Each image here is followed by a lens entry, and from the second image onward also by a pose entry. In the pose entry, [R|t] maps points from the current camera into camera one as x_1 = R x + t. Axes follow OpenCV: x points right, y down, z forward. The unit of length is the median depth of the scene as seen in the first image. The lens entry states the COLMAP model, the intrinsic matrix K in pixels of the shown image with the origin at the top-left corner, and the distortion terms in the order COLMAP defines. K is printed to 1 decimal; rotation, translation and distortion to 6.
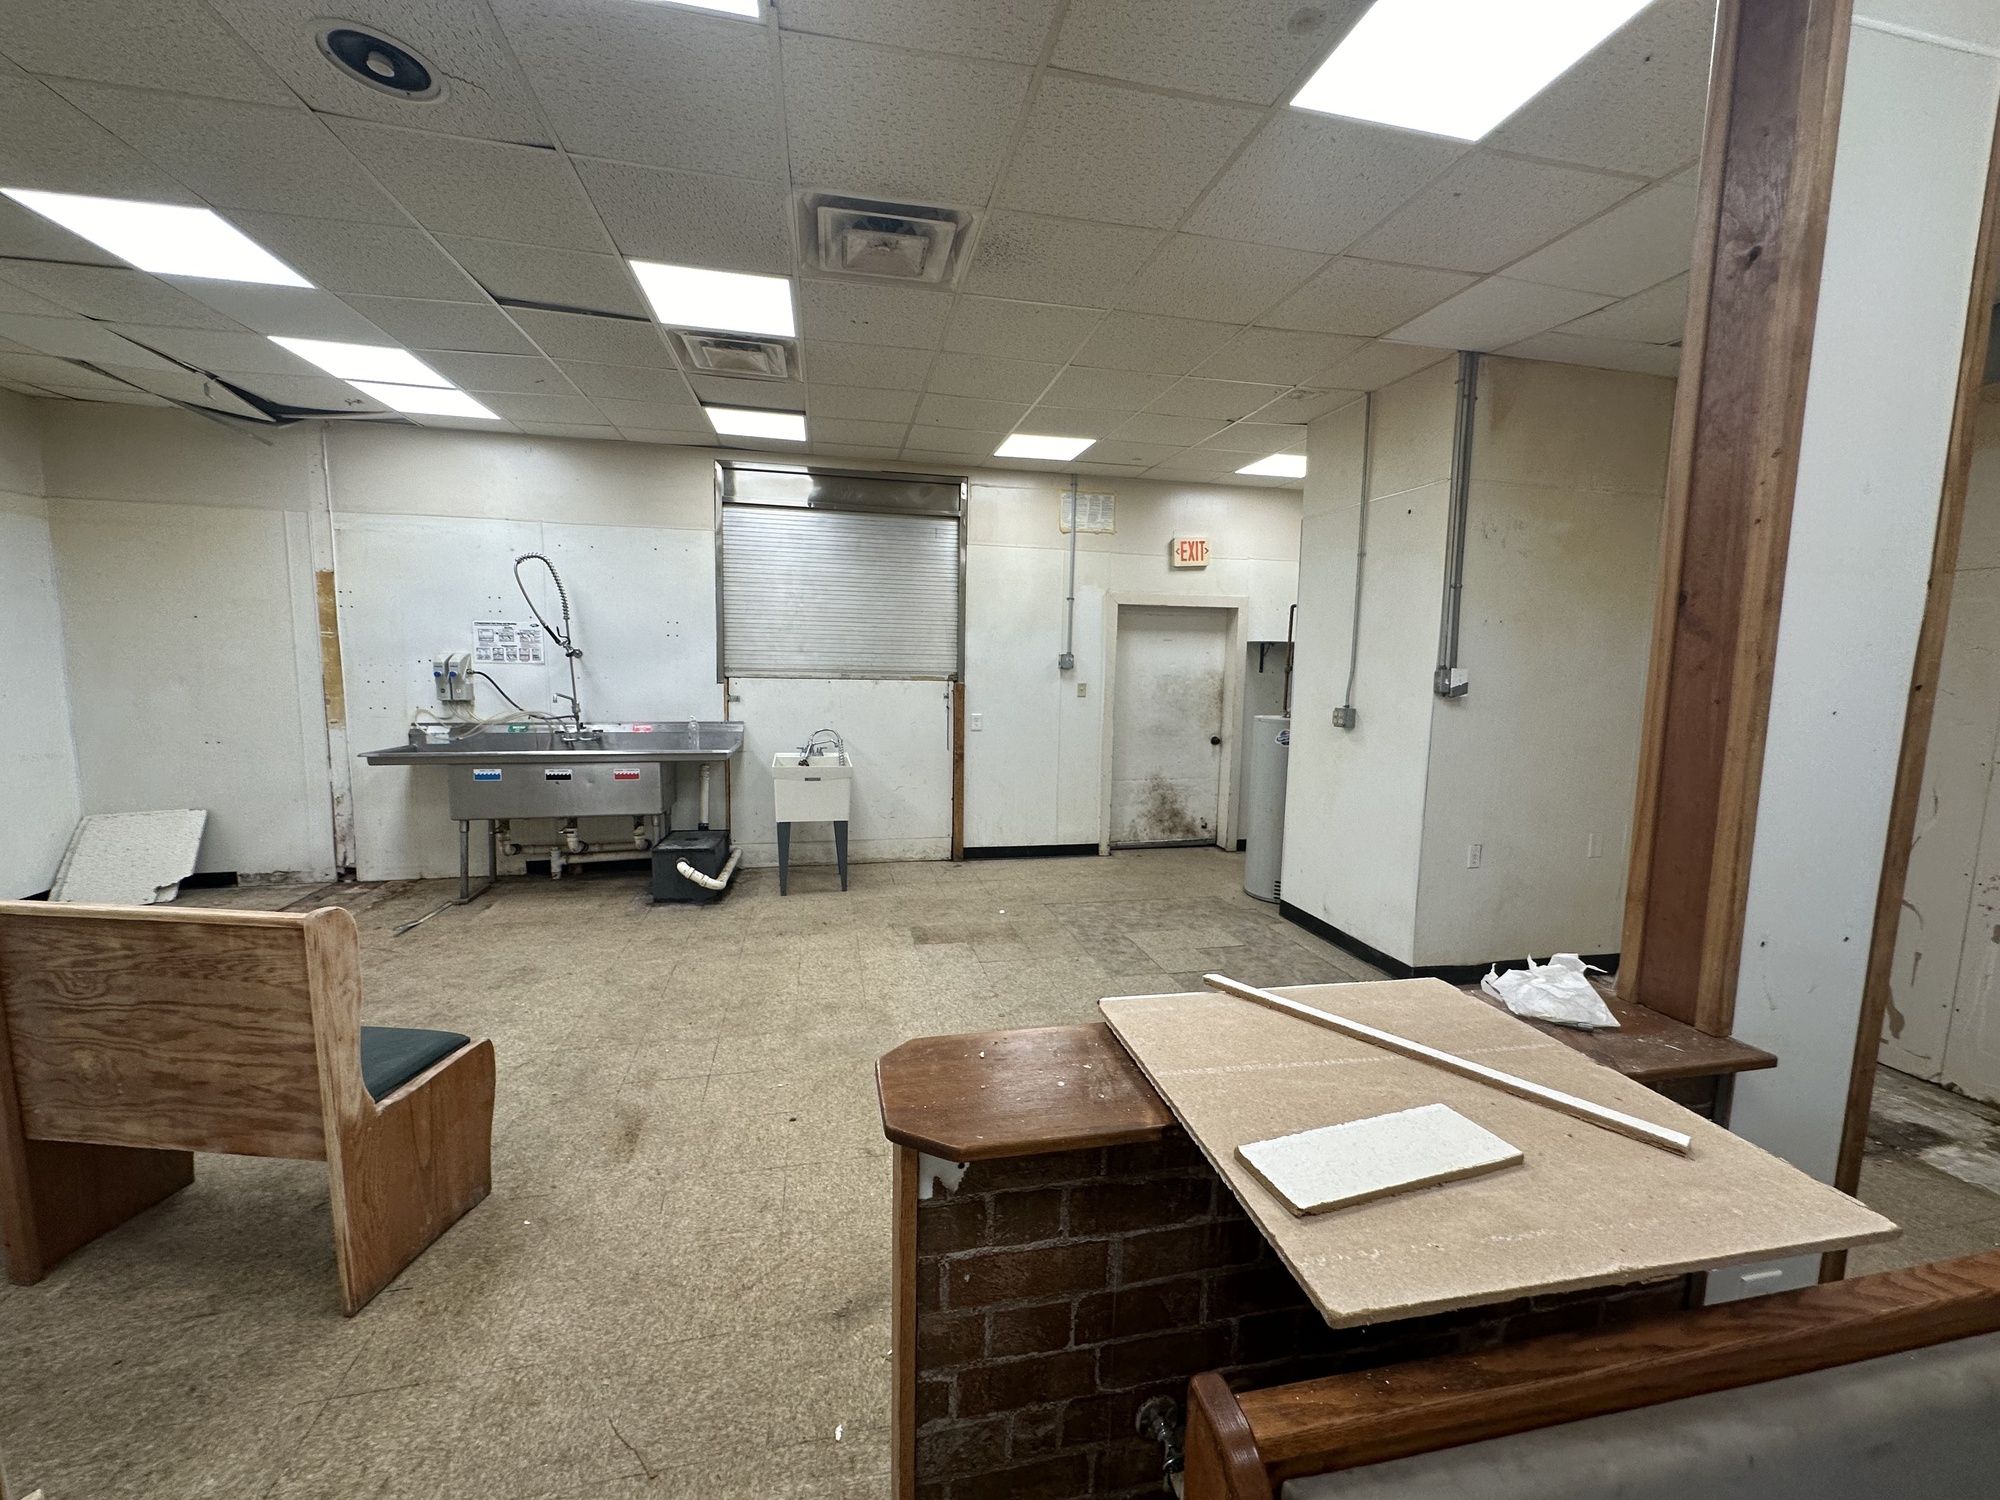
lens RADIAL K [[787.4, 0, 1003.4], [0, 787.4, 742.6], [0, 0, 1]] dist [-0.001144, -0.000881]
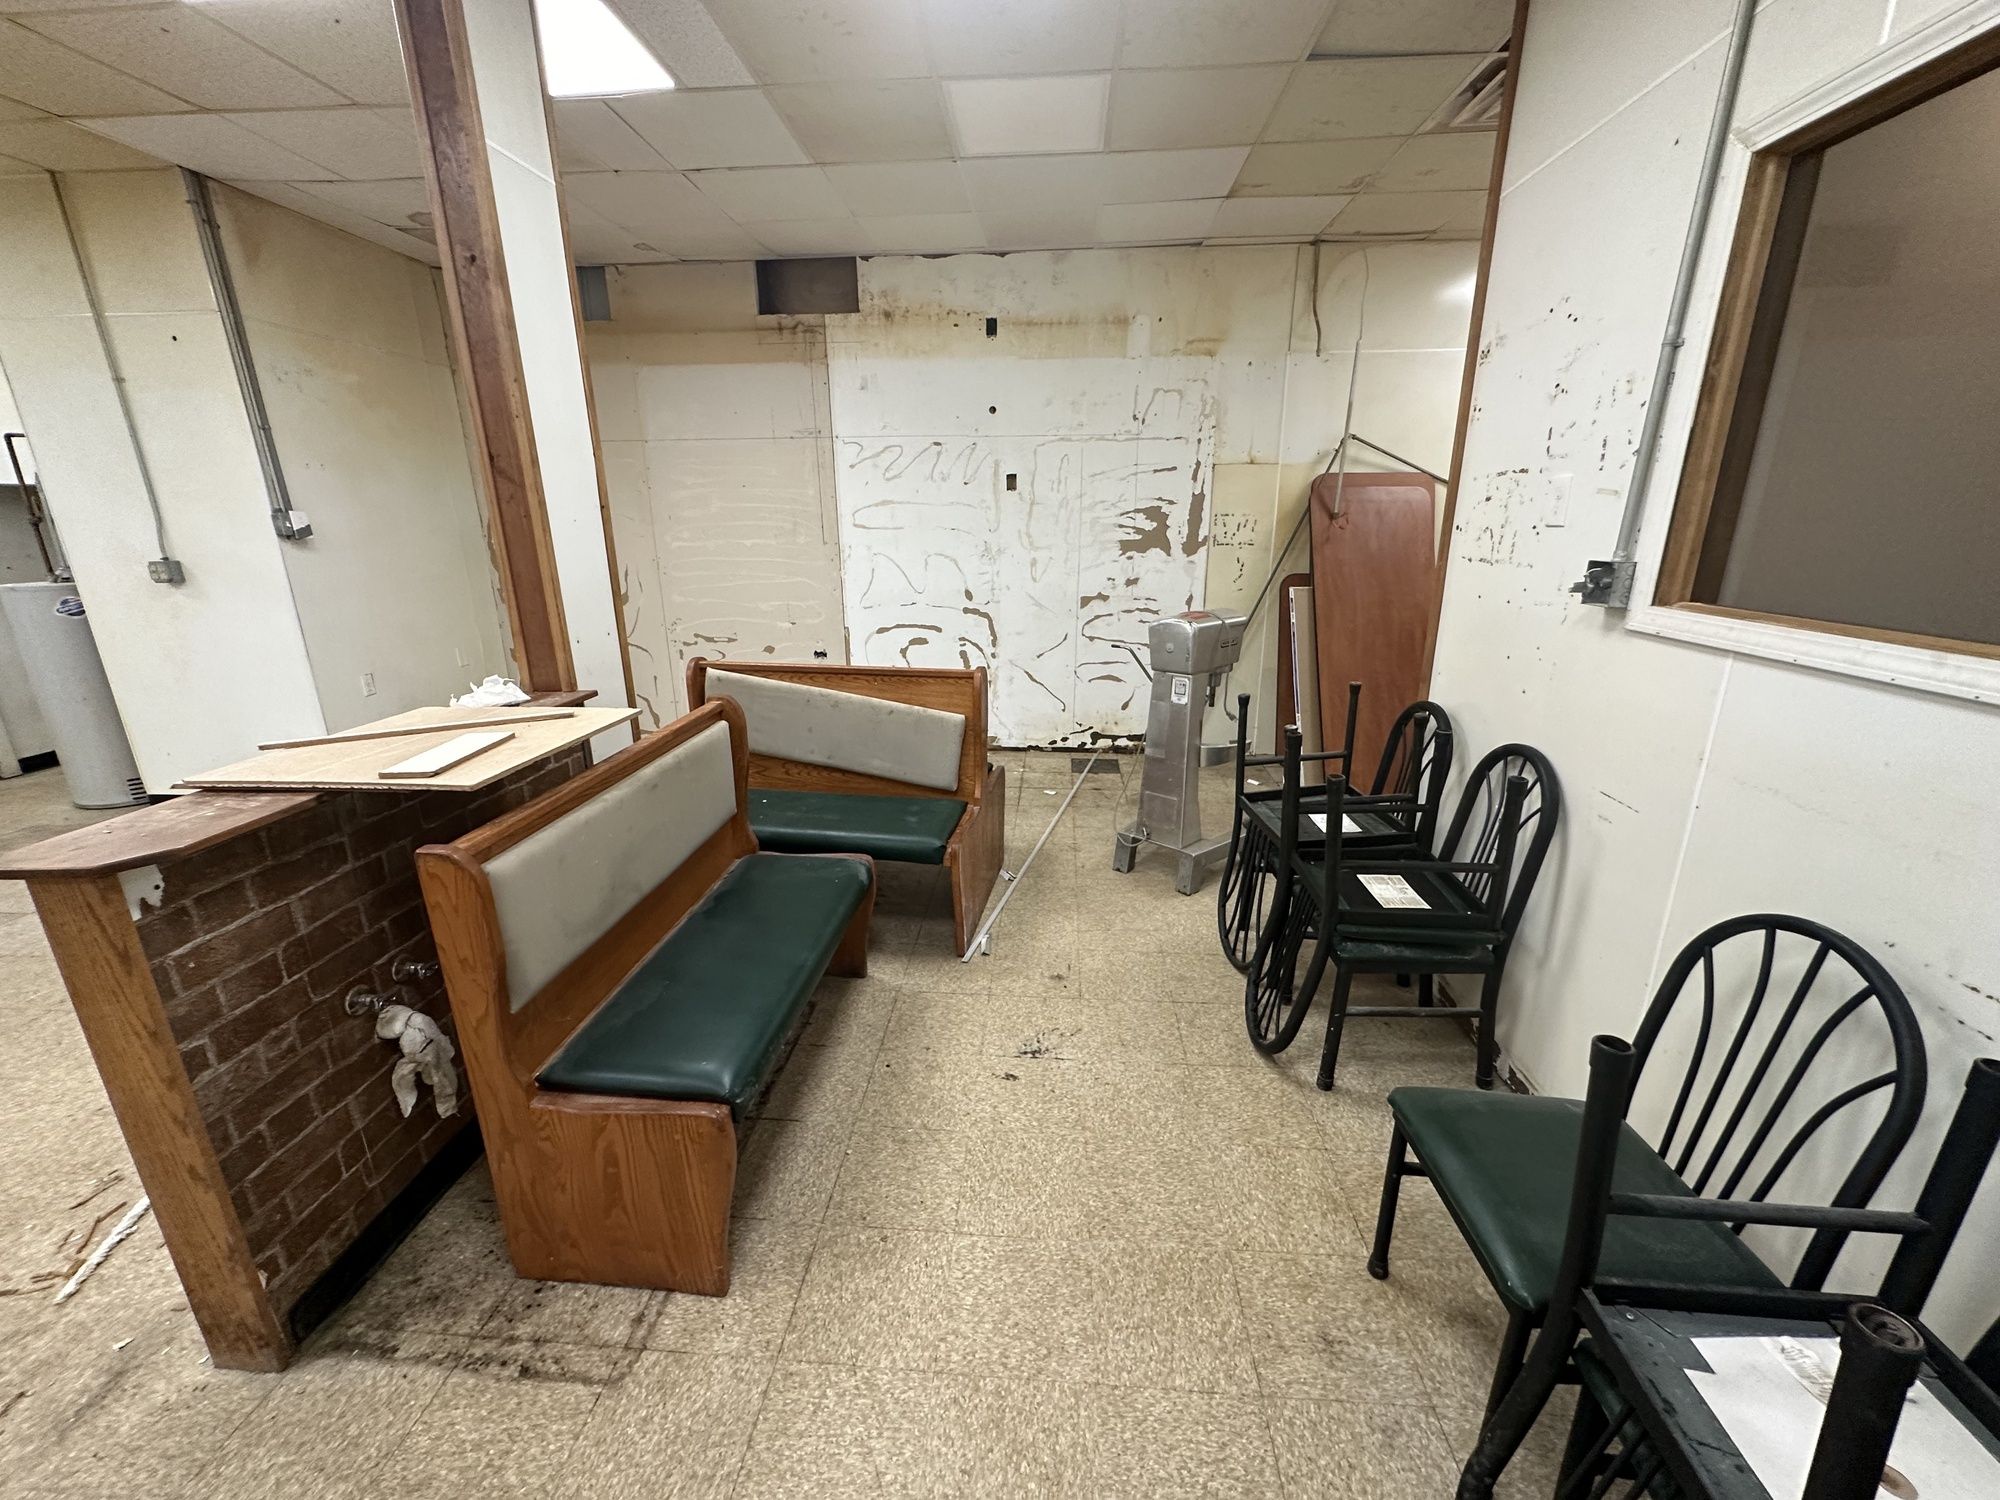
lens RADIAL K [[787.4, 0, 1001.3], [0, 787.4, 749.4], [0, 0, 1]] dist [-0.001144, -0.000881]
pose [[0.277690, -0.297944, 0.913300, -0.660922], [0.116983, 0.954103, 0.275686, 0.094497], [-0.953521, 0.030285, 0.299799, -0.635016]]
